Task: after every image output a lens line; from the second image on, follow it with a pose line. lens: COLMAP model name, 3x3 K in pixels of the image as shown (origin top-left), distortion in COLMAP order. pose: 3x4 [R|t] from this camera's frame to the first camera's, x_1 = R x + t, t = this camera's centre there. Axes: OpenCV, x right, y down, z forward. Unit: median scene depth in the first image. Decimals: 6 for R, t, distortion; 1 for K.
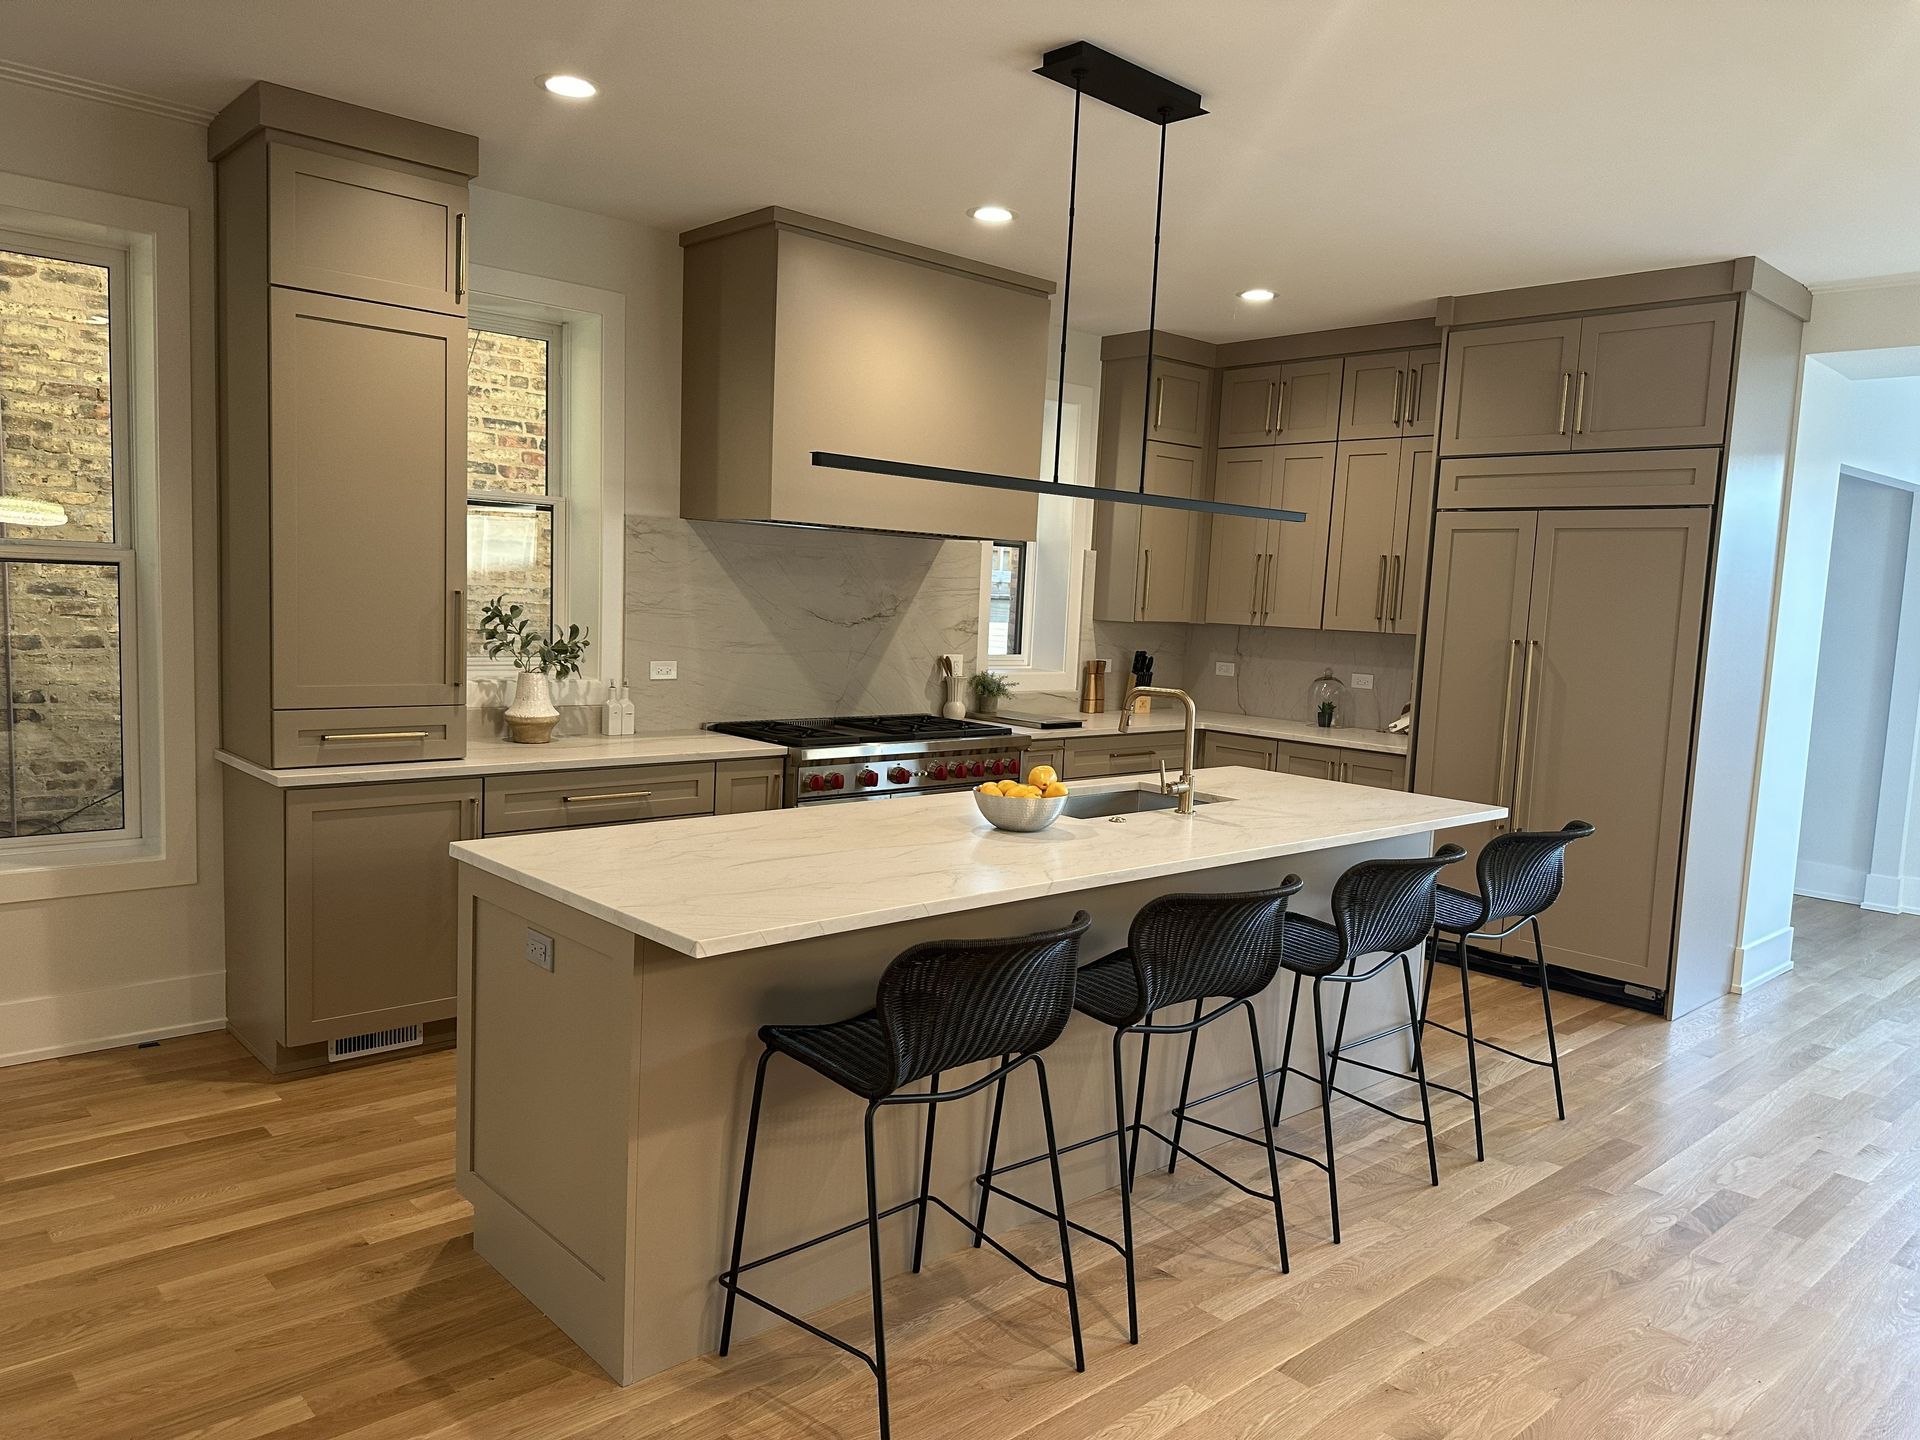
lens RADIAL K [[1358.2, 0, 960.8], [0, 1358.2, 732.4], [0, 0, 1]] dist [0.024102, -0.011964]
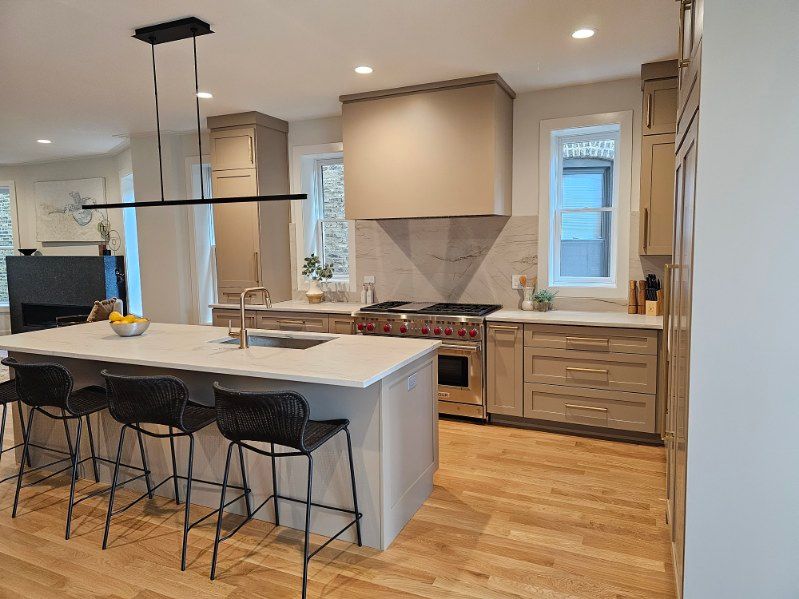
lens RADIAL K [[515.9, 0, 402.9], [0, 515.9, 298.9], [0, 0, 1]] dist [0.012390, -0.002559]
pose [[0.404301, 0.050074, -0.913254, 0.807841], [-0.064233, 0.997589, 0.026261, -0.043497], [0.912368, 0.048044, 0.406543, 0.739328]]
